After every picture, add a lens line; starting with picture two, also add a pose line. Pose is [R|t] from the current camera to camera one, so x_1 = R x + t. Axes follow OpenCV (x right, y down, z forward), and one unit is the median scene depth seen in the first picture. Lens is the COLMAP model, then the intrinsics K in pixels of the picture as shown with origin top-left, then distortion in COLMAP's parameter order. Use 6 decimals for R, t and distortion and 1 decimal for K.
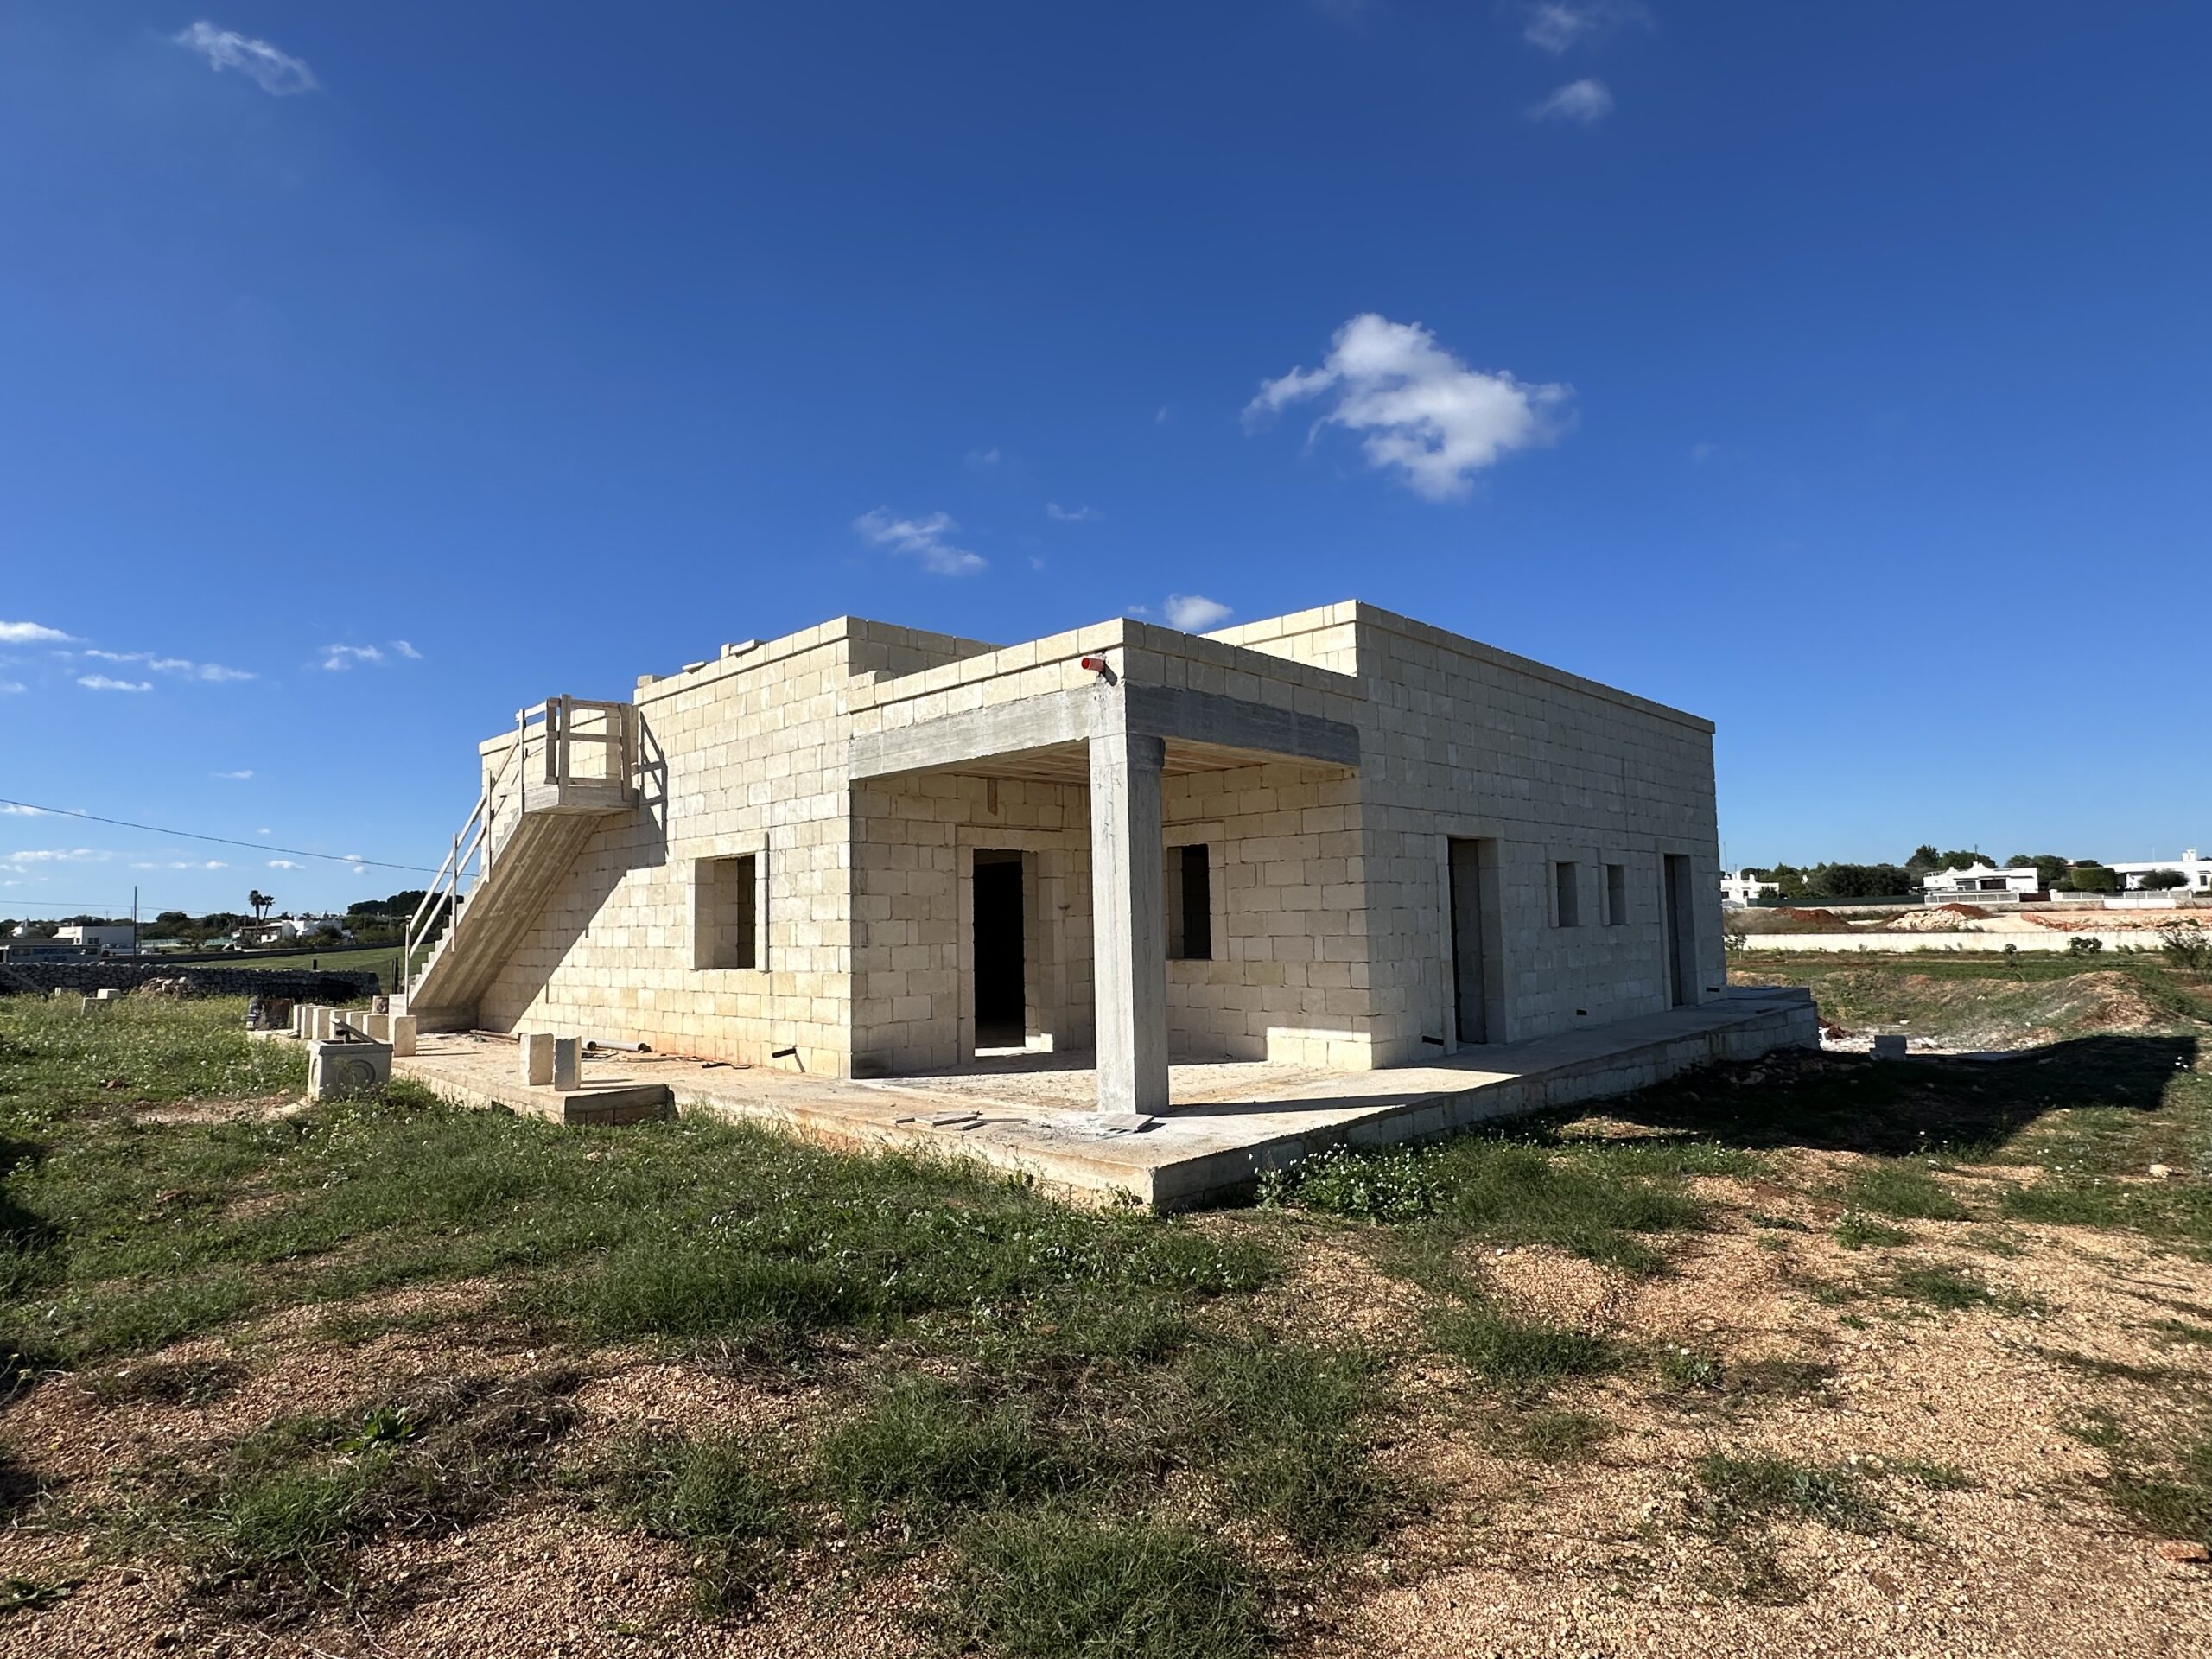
lens RADIAL K [[1171.9, 0, 1102.7], [0, 1171.9, 830.4], [0, 0, 1]] dist [0.001050, 0.000222]
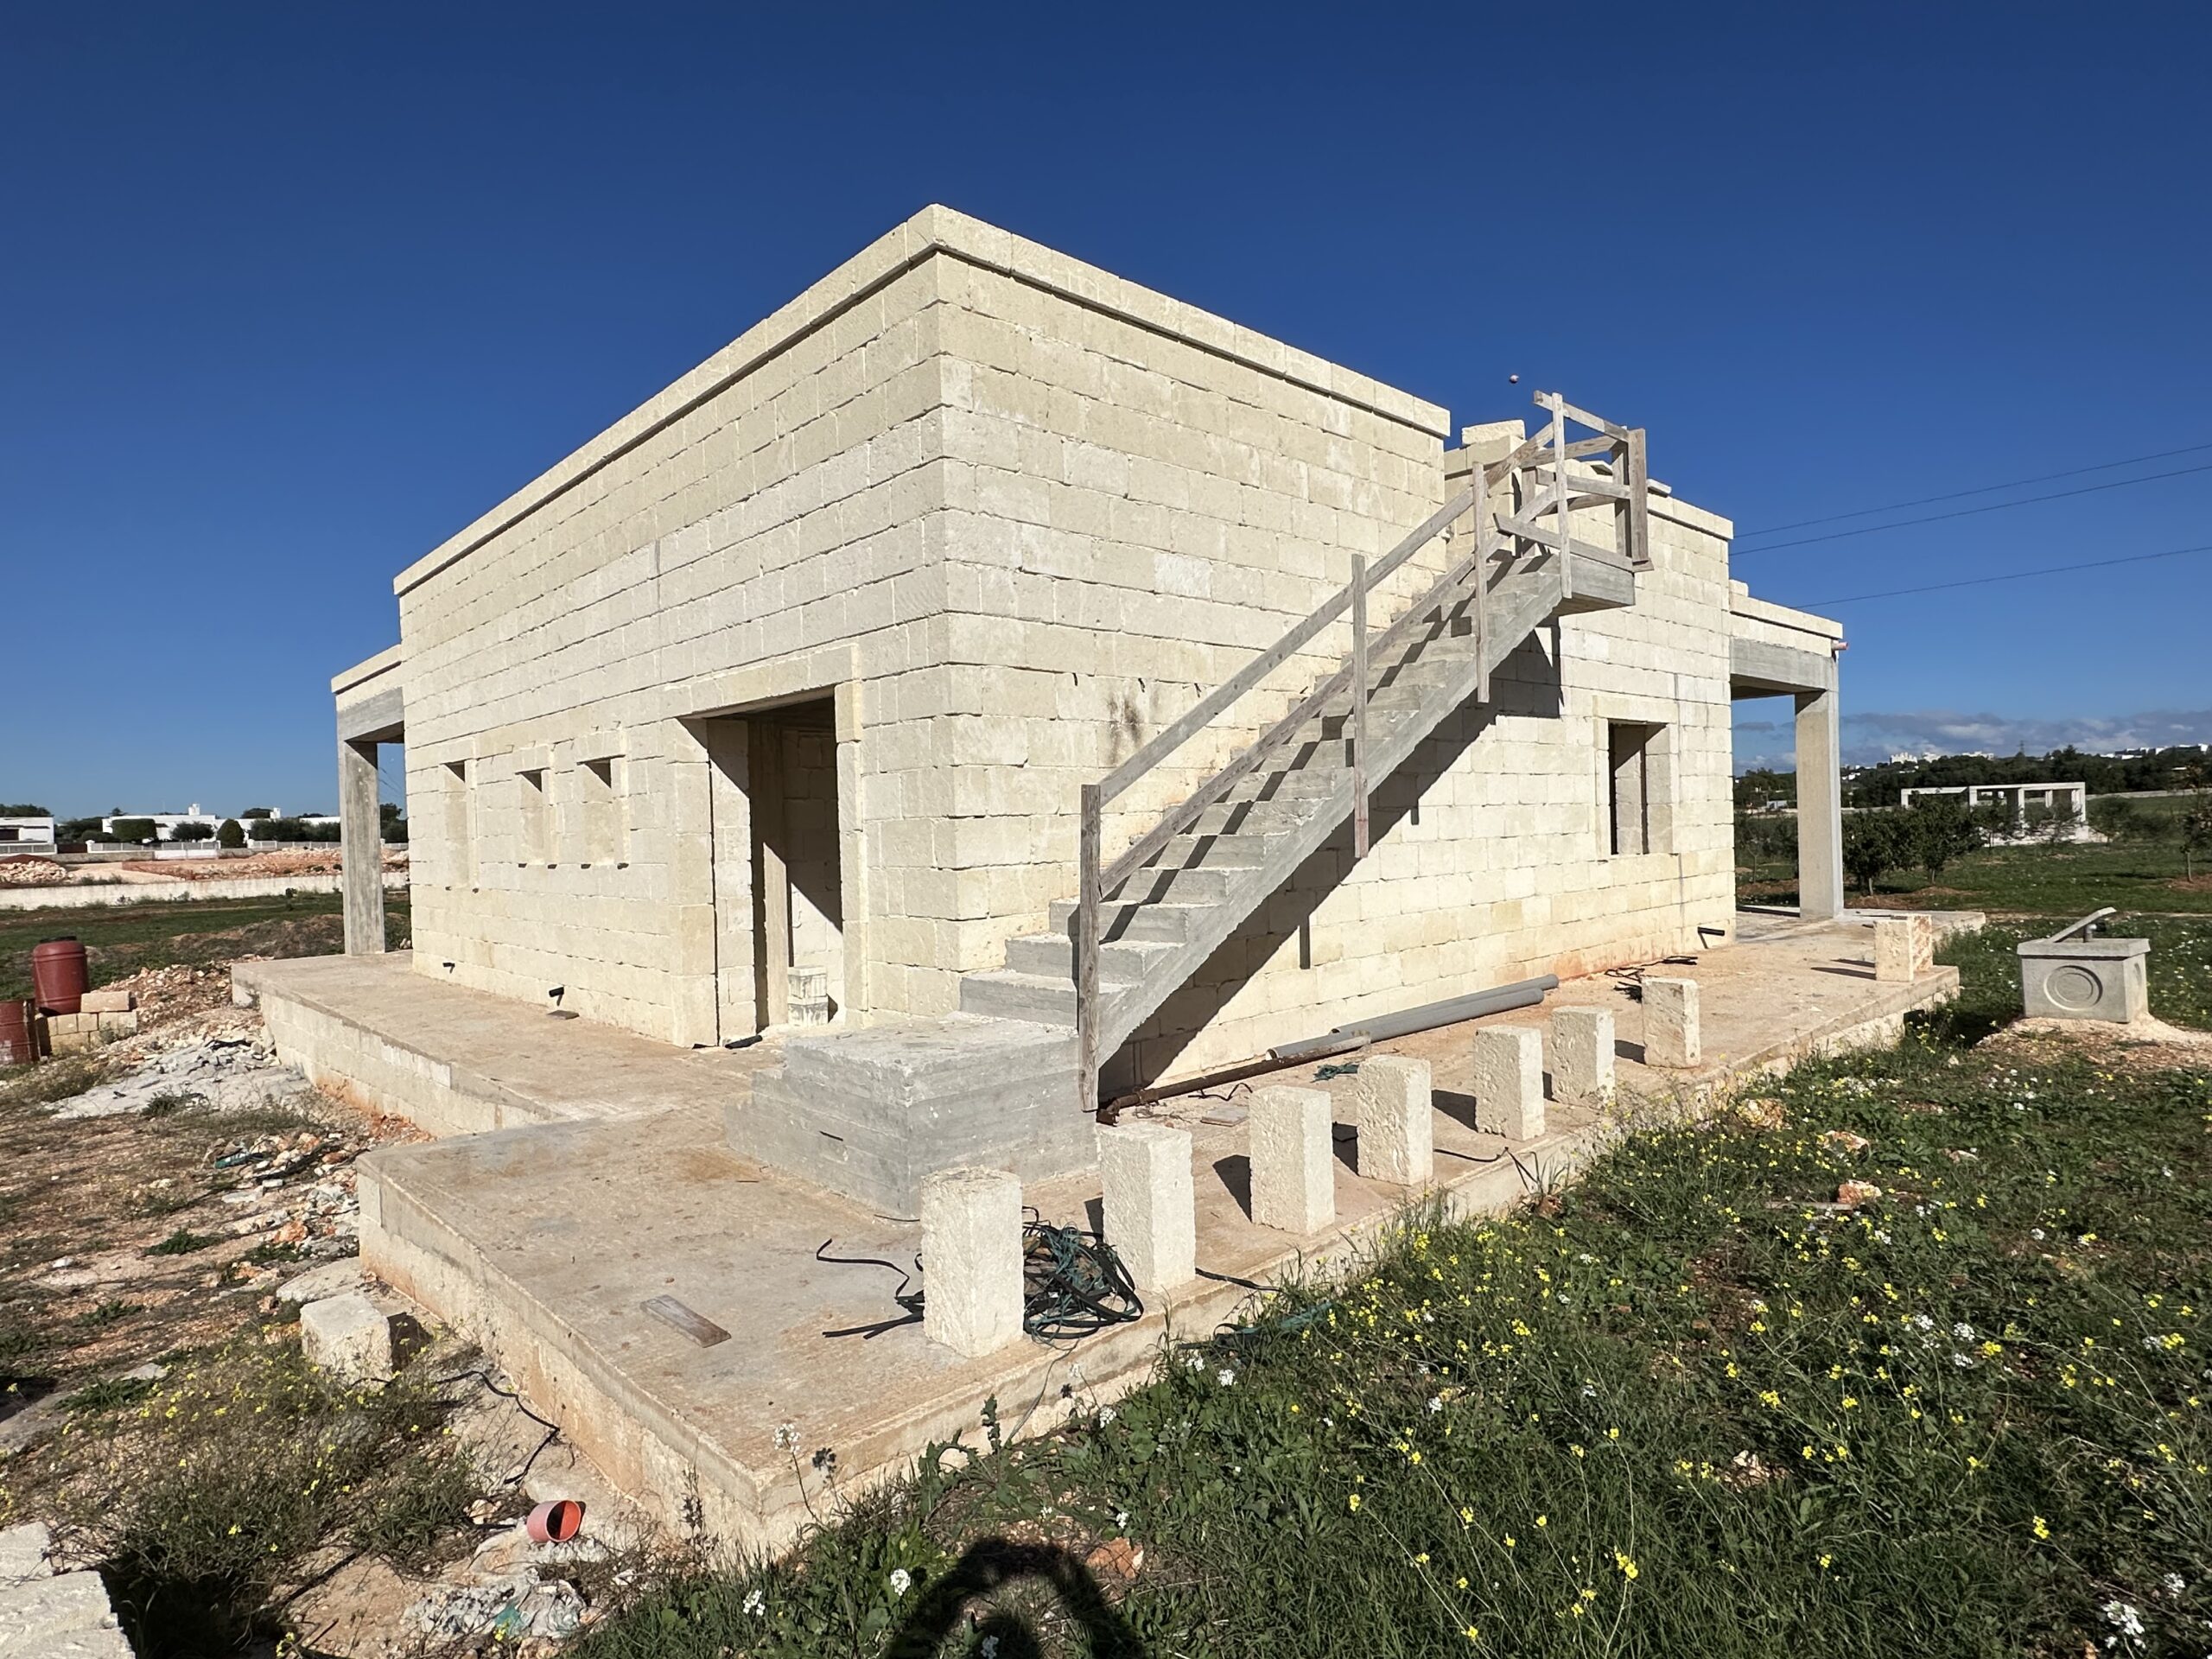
lens RADIAL K [[1196.3, 0, 1101.9], [0, 1196.3, 835.5], [0, 0, 1]] dist [0.001581, -0.001487]
pose [[0.052196, 0.010872, 0.998578, -1.434325], [-0.050762, 0.998677, -0.008220, 0.155240], [-0.997346, -0.050261, 0.052679, 1.597061]]
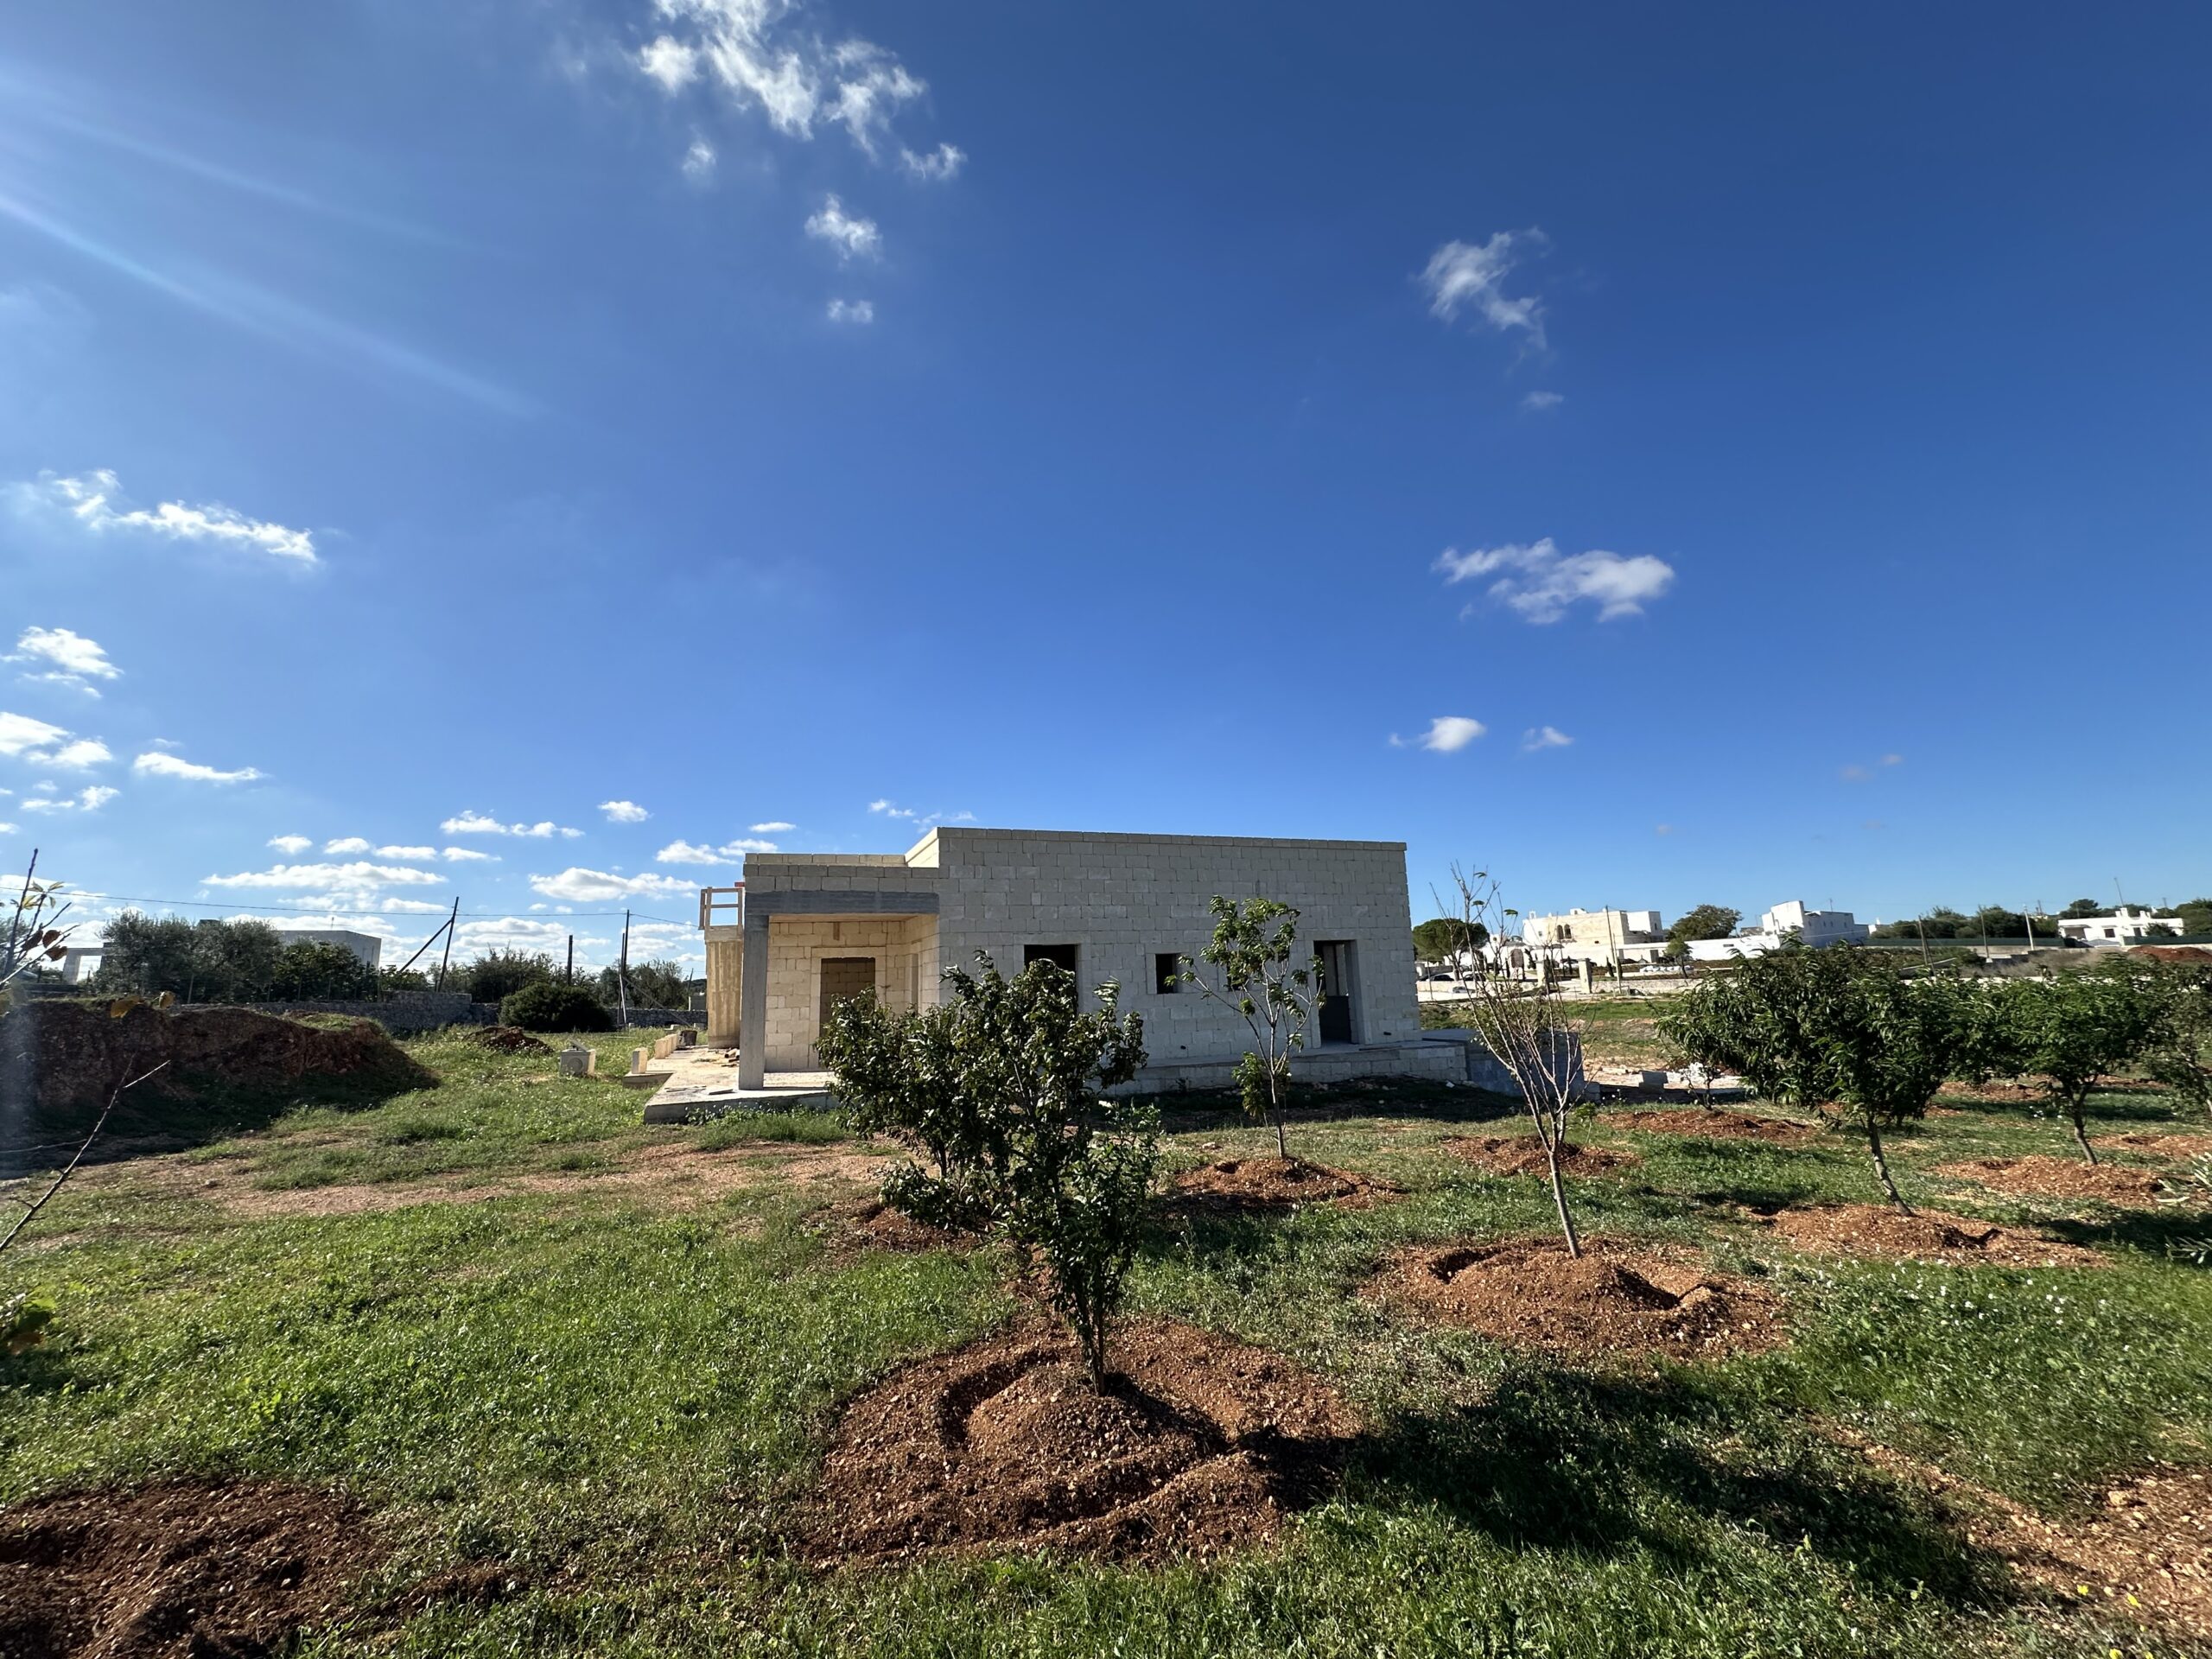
lens RADIAL K [[879.0, 0, 1104.7], [0, 879.0, 829.2], [0, 0, 1]] dist [-0.000643, 0.000418]
pose [[0.912035, -0.083090, -0.401607, 1.093524], [0.048940, 0.994314, -0.094577, -0.044602], [0.407182, 0.066603, 0.910915, -0.214425]]
